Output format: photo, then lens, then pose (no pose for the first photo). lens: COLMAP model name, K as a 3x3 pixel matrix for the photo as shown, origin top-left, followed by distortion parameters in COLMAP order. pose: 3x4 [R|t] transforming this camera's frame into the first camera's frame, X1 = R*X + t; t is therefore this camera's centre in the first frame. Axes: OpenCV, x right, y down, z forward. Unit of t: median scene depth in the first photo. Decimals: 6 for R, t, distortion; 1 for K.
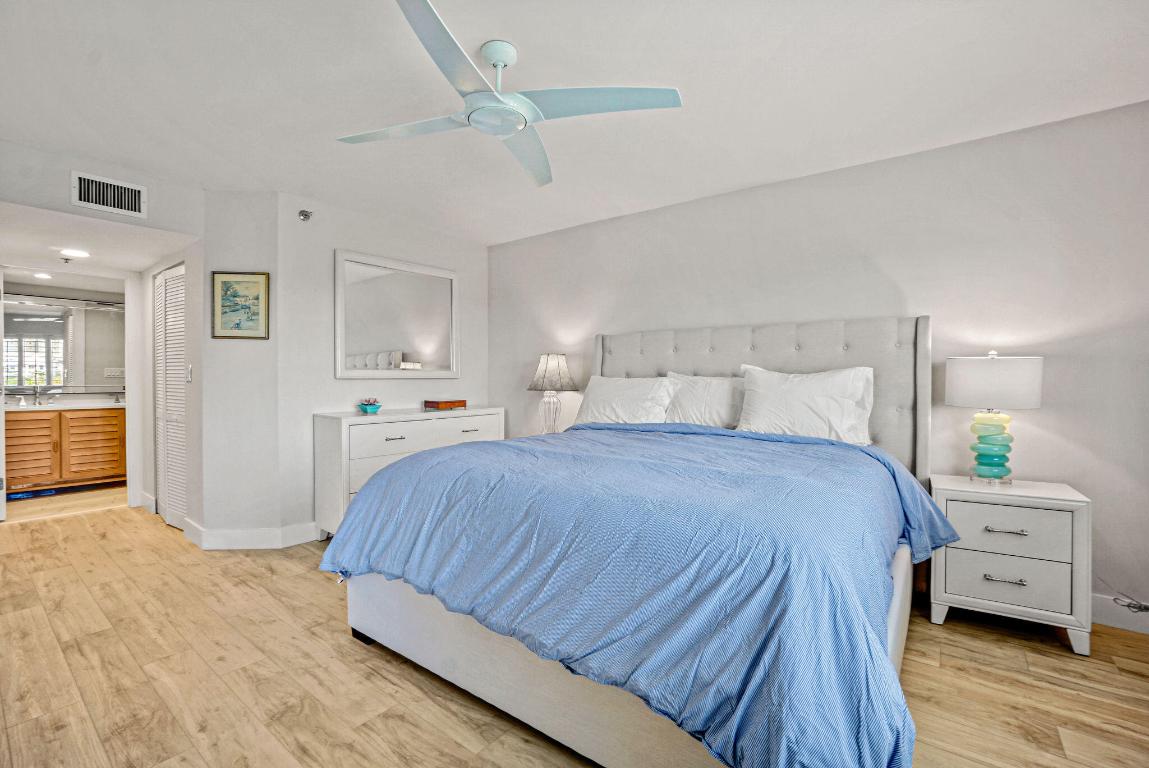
lens RADIAL K [[486.5, 0, 574.5], [0, 486.5, 384.0], [0, 0, 1]] dist [-0.036466, 0.000277]
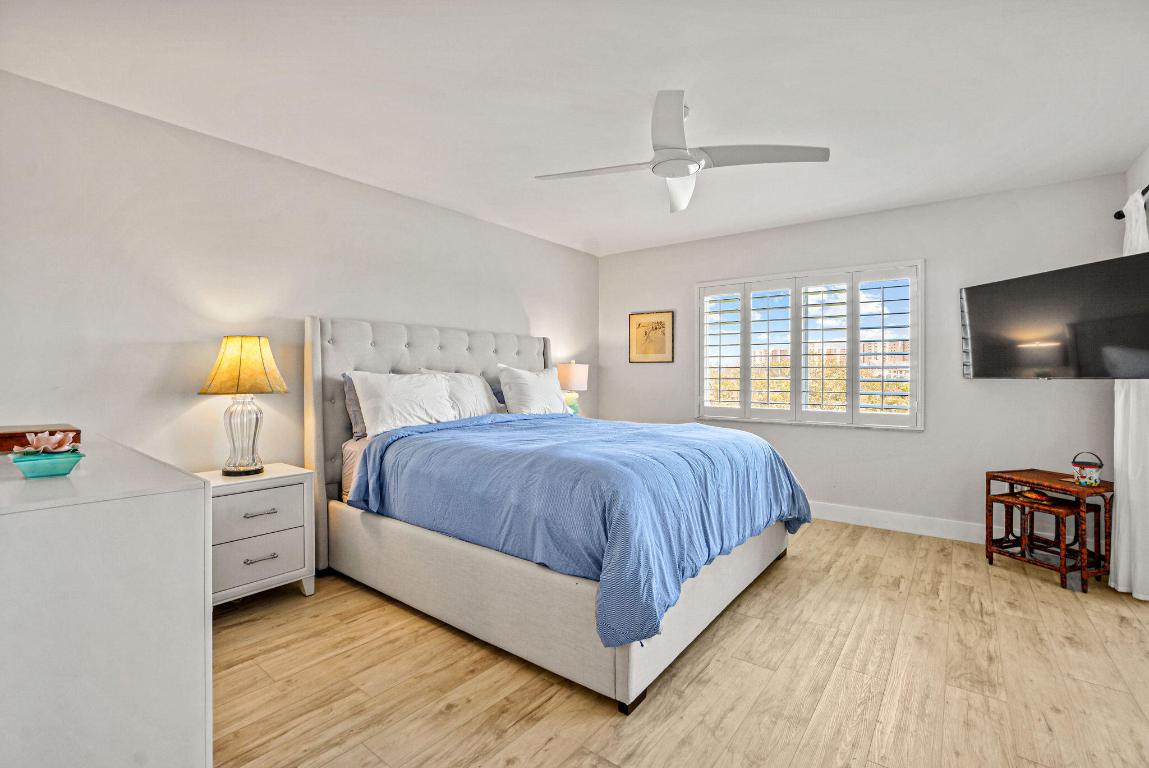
lens RADIAL K [[510.2, 0, 573.7], [0, 510.2, 377.2], [0, 0, 1]] dist [0.000583, 0.000009]
pose [[0.024409, -0.000514, 0.999702, -0.995914], [0.013108, 0.999914, 0.000194, -0.005596], [-0.999616, 0.013099, 0.024414, 0.831221]]
